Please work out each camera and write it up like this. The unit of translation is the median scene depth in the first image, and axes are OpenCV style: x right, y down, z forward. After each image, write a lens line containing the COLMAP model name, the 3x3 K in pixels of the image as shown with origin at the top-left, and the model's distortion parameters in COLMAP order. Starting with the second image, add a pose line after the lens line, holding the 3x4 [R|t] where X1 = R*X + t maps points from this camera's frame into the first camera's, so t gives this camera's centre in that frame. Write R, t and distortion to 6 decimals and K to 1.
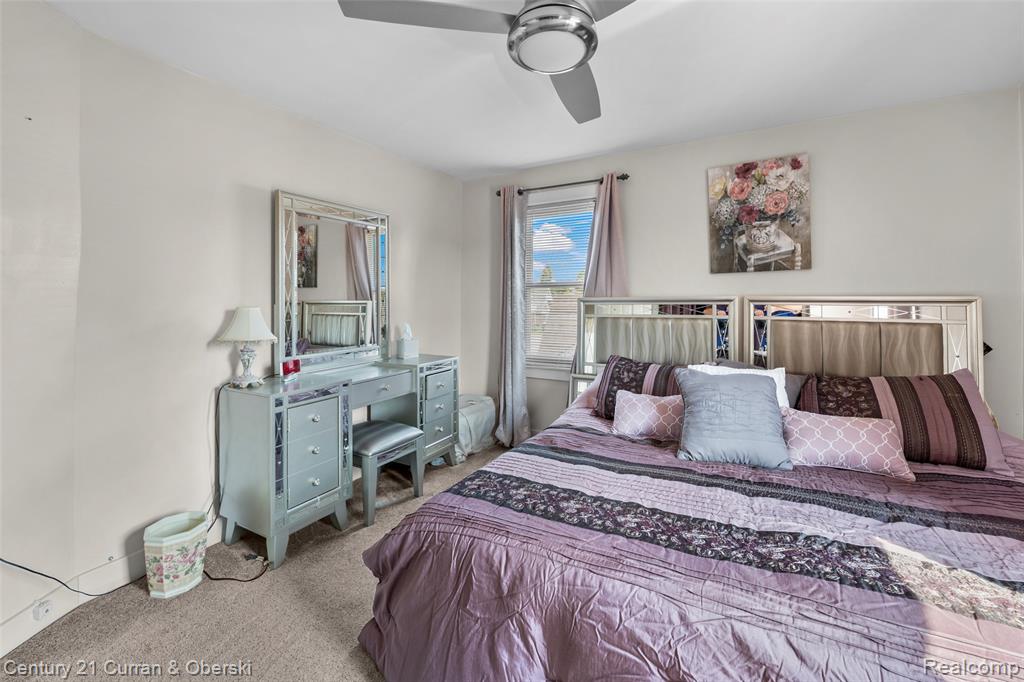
lens RADIAL K [[416.2, 0, 512.6], [0, 416.2, 292.1], [0, 0, 1]] dist [0.000836, 0.000120]
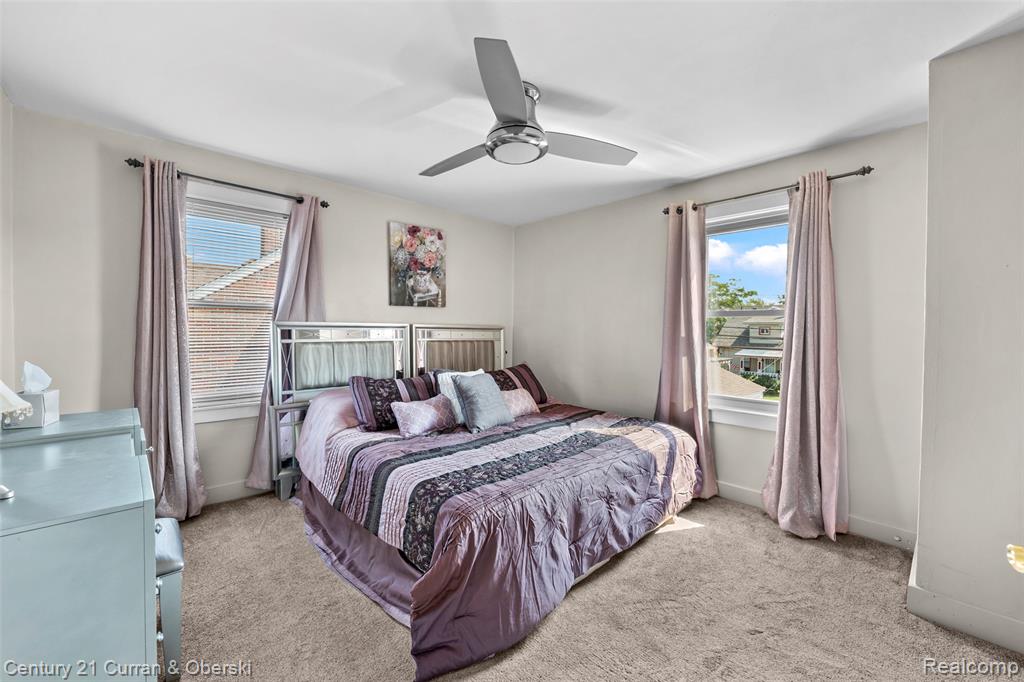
lens RADIAL K [[411.4, 0, 511.1], [0, 411.4, 333.1], [0, 0, 1]] dist [0.000106, 0.000170]
pose [[0.318207, -0.003632, 0.948014, -0.621098], [-0.033327, 0.999332, 0.015015, 0.008866], [-0.947435, -0.036373, 0.317873, 0.268208]]
